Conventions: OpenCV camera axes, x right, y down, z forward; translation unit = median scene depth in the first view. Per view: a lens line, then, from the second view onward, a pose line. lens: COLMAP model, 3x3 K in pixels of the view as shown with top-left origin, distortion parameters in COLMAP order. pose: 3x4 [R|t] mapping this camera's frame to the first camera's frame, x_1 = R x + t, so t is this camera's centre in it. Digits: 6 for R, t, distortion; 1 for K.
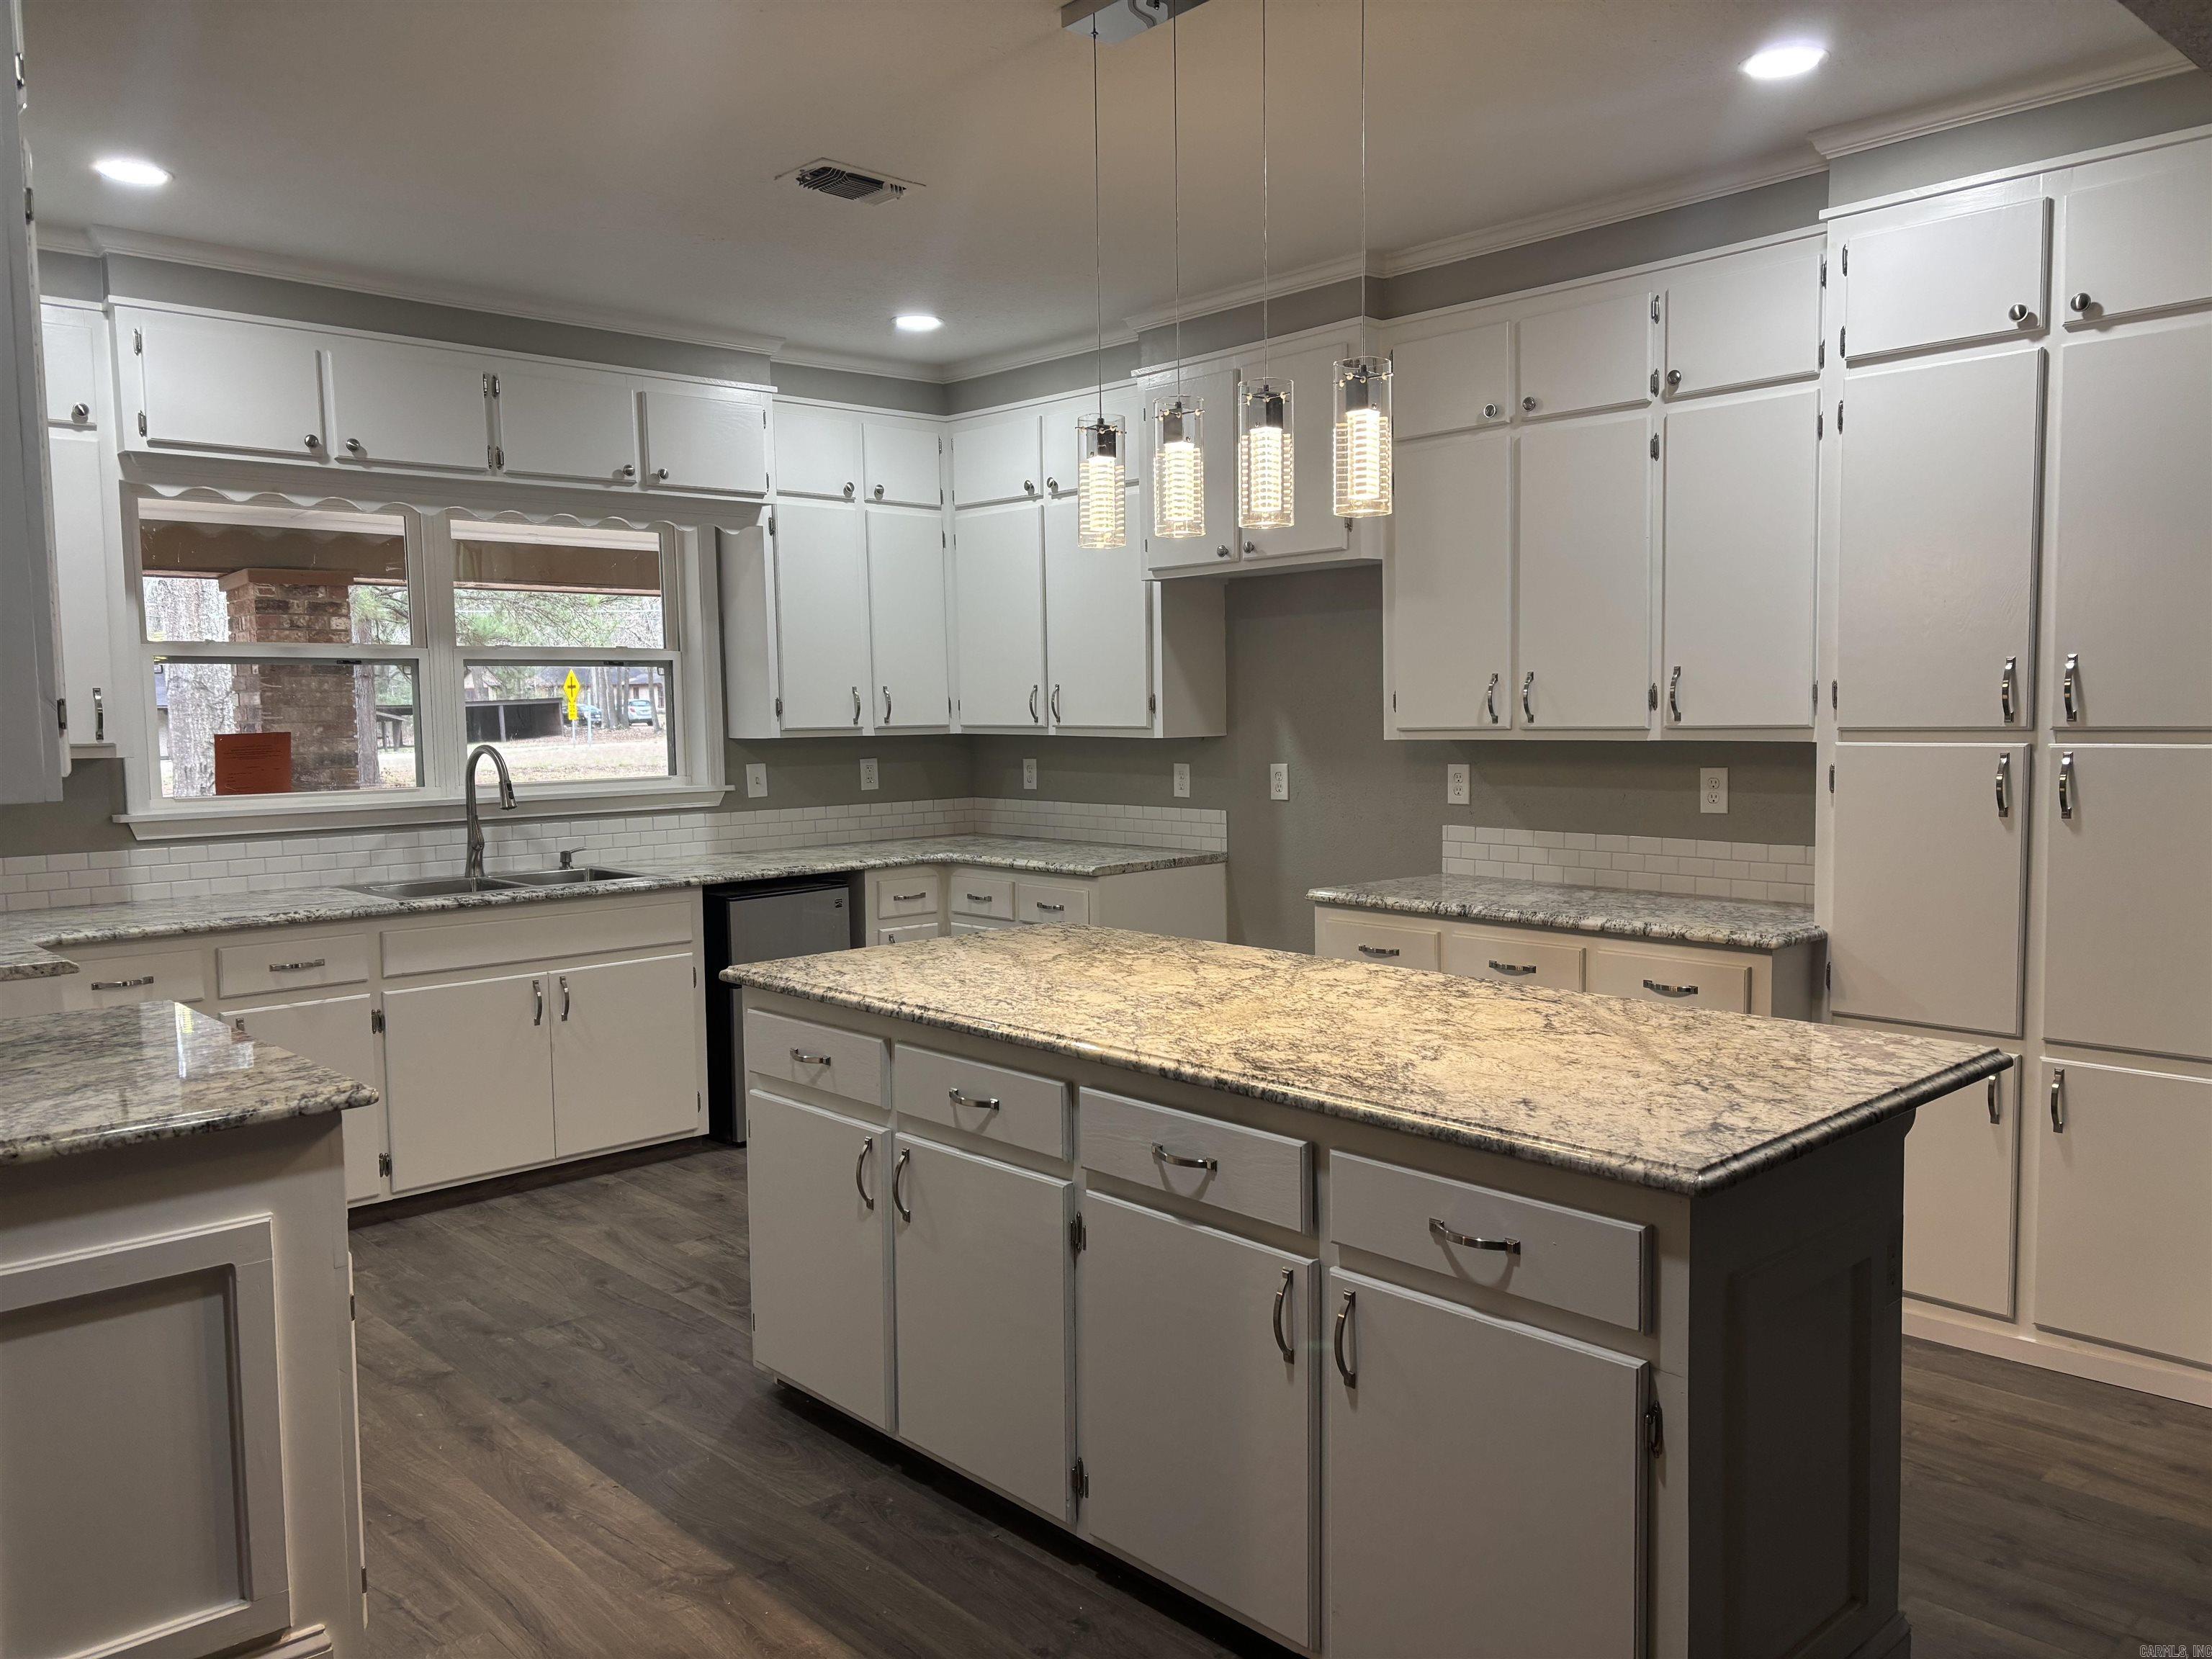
lens RADIAL K [[1670.8, 0, 1106.0], [0, 1670.8, 829.5], [0, 0, 1]] dist [0.033697, -0.008909]
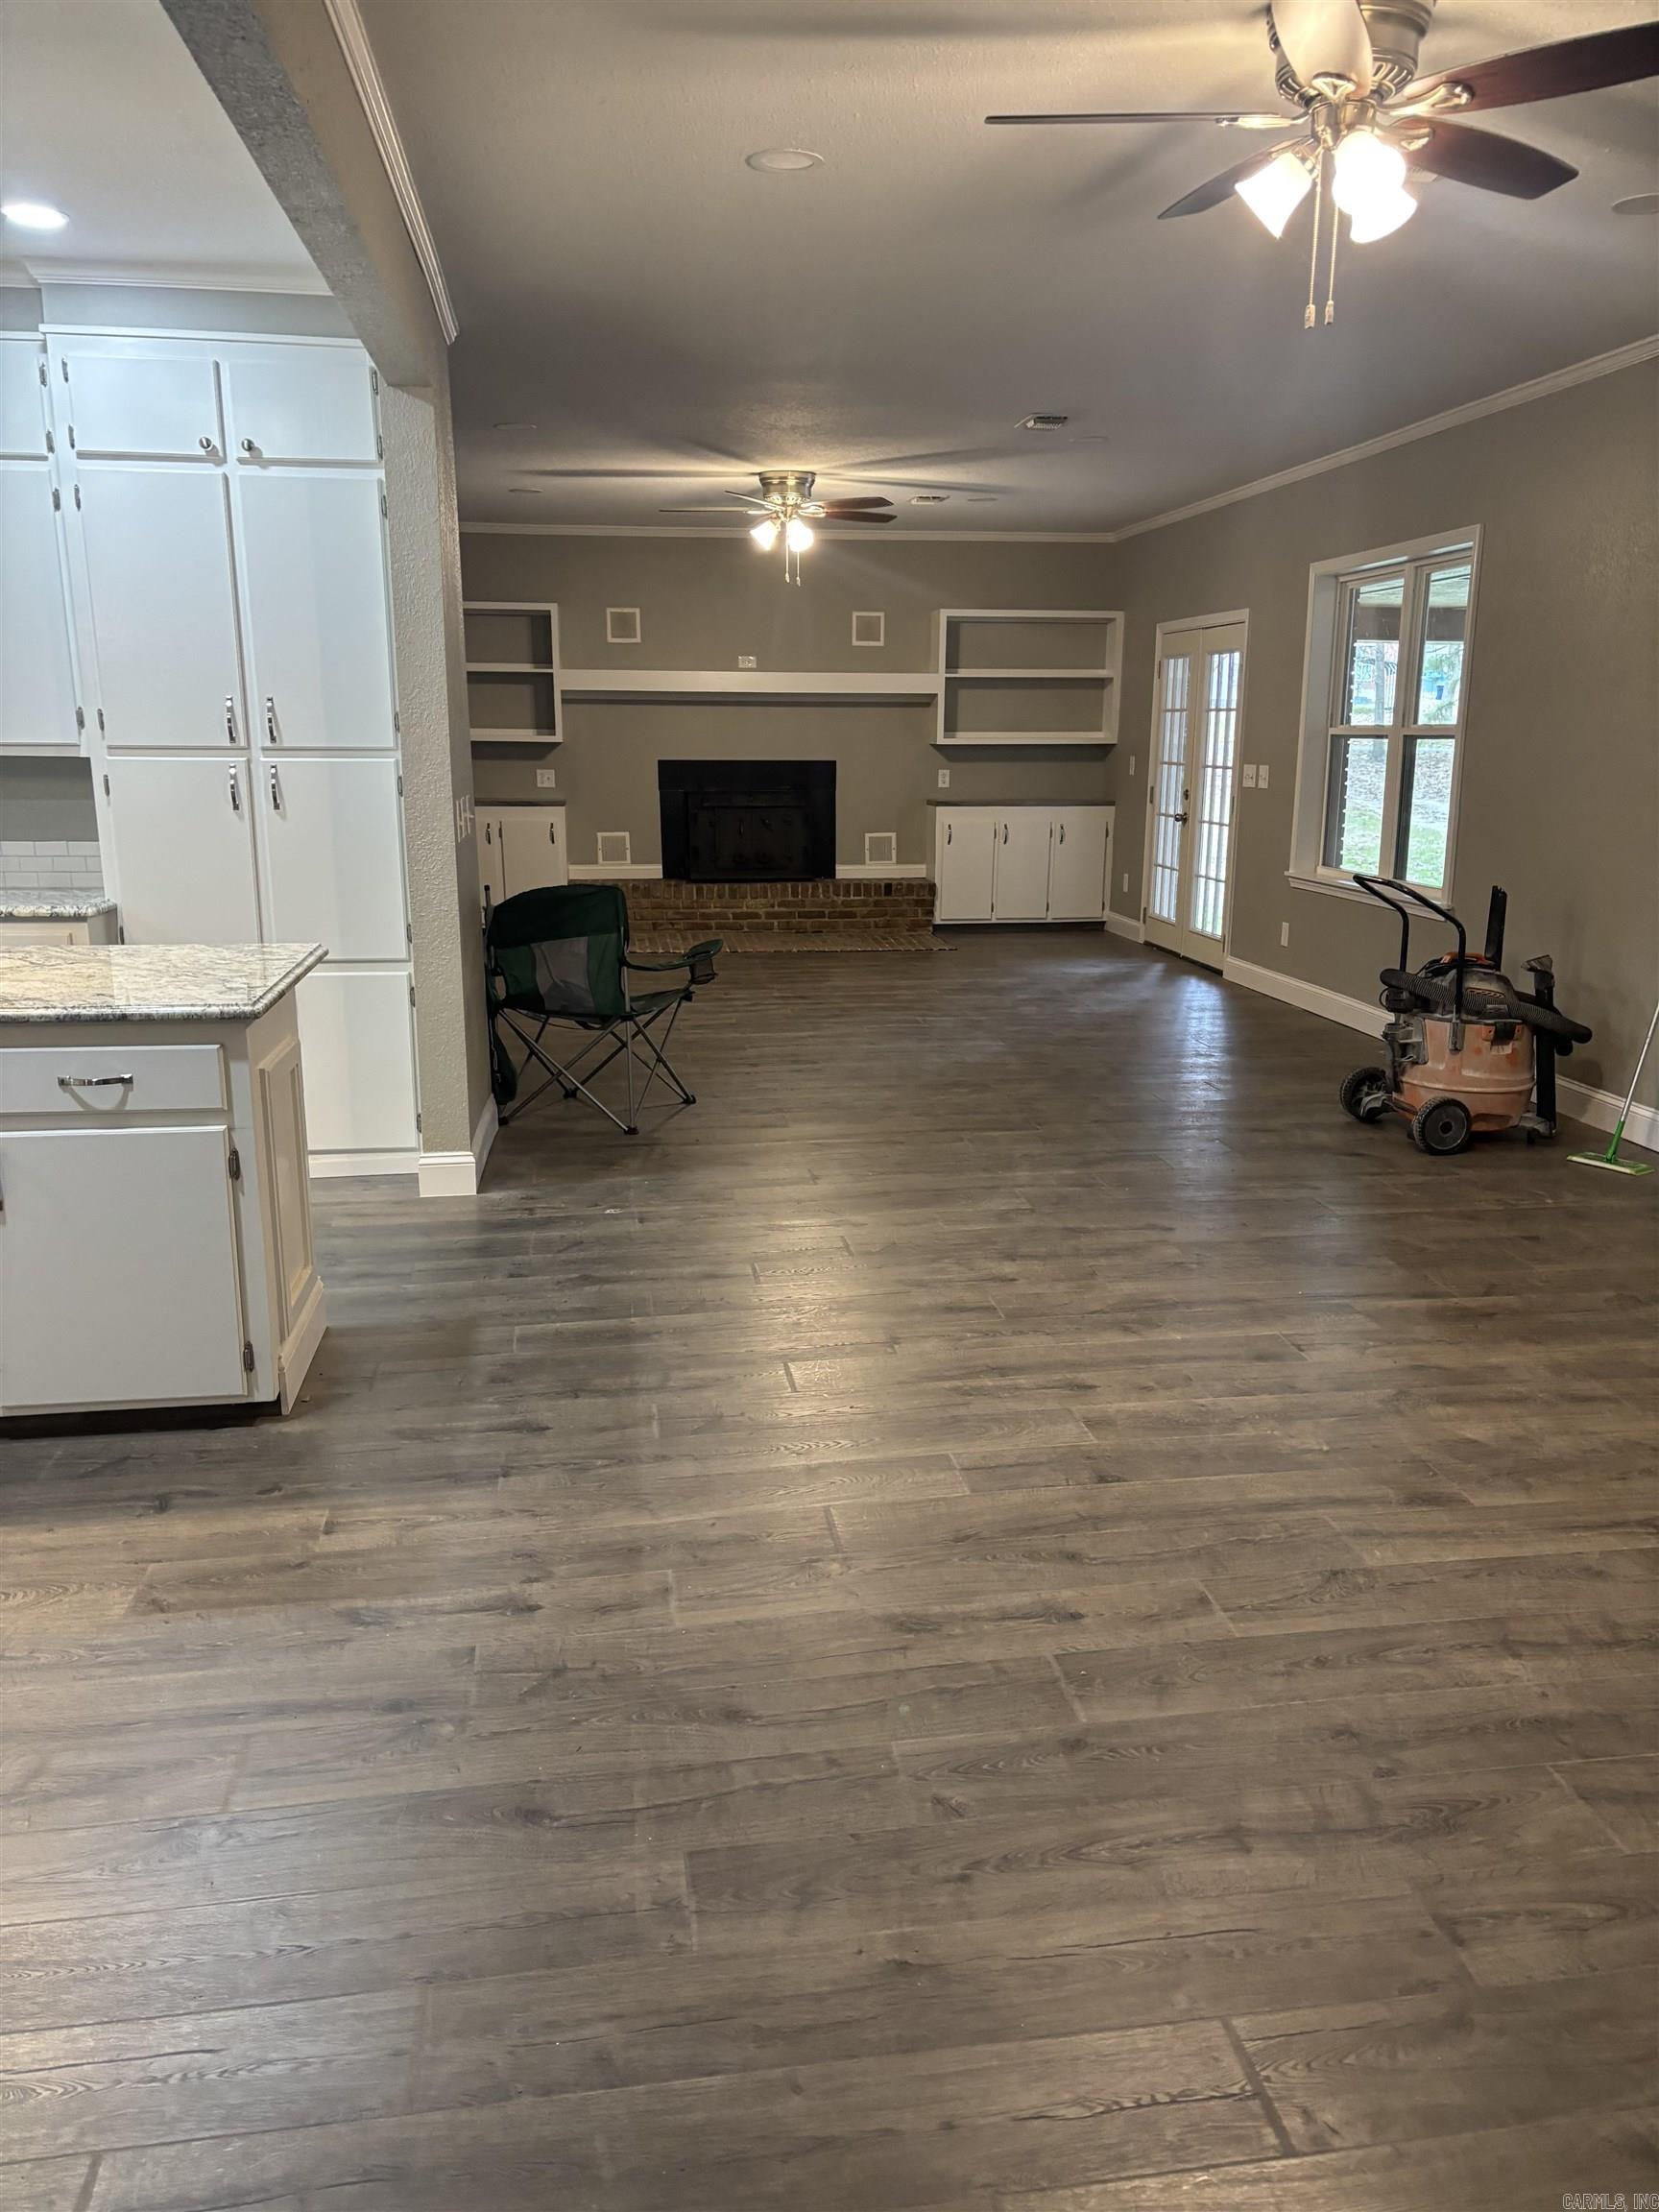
lens RADIAL K [[1691.2, 0, 875.6], [0, 1691.2, 1125.4], [0, 0, 1]] dist [0.066875, -0.078470]
pose [[0.552786, -0.174023, 0.814950, -0.273264], [0.047869, 0.982968, 0.177431, 0.016583], [-0.831947, -0.059071, 0.551701, -0.186730]]
